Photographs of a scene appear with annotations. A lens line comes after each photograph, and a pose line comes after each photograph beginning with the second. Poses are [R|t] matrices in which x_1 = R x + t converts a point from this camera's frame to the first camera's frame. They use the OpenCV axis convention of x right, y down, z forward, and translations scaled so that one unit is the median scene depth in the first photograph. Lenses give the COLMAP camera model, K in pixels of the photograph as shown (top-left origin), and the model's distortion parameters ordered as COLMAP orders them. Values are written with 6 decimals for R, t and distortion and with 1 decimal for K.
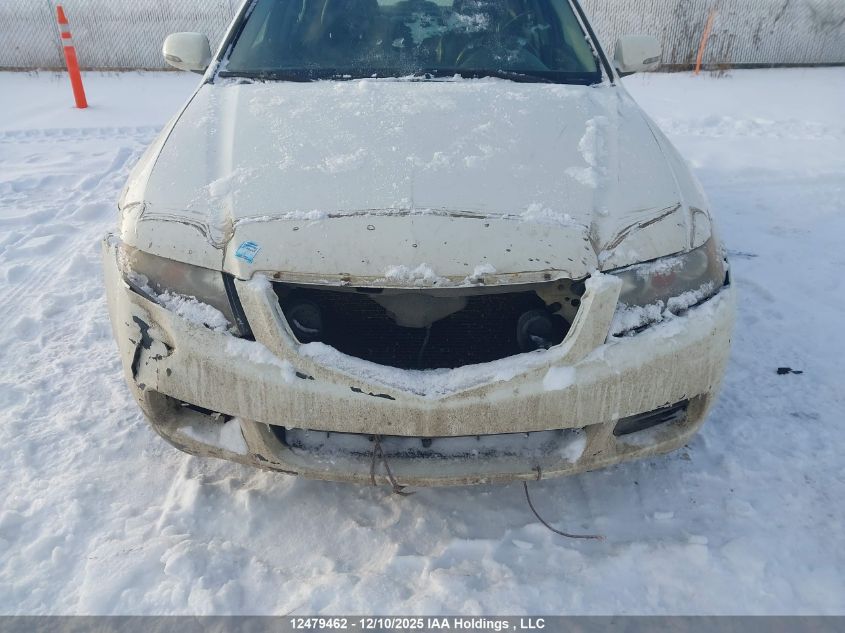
lens RADIAL K [[667.0, 0, 421.7], [0, 667.0, 324.2], [0, 0, 1]] dist [0.047809, -0.068300]
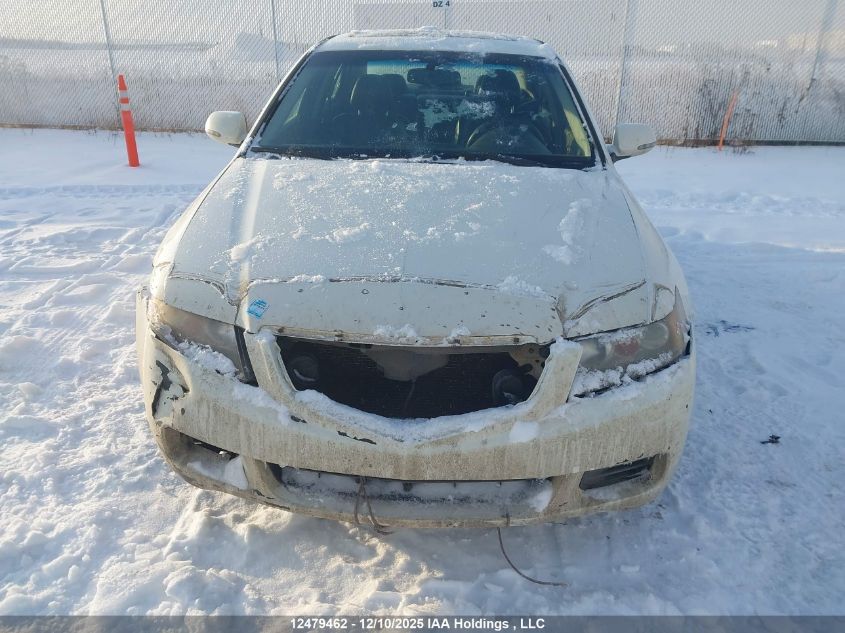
lens RADIAL K [[667.0, 0, 421.7], [0, 667.0, 324.2], [0, 0, 1]] dist [0.047809, -0.068300]
pose [[0.998037, 0.039260, -0.048788, 0.069266], [-0.043285, 0.995493, -0.084379, 0.002364], [0.045255, 0.086326, 0.995239, -0.113946]]
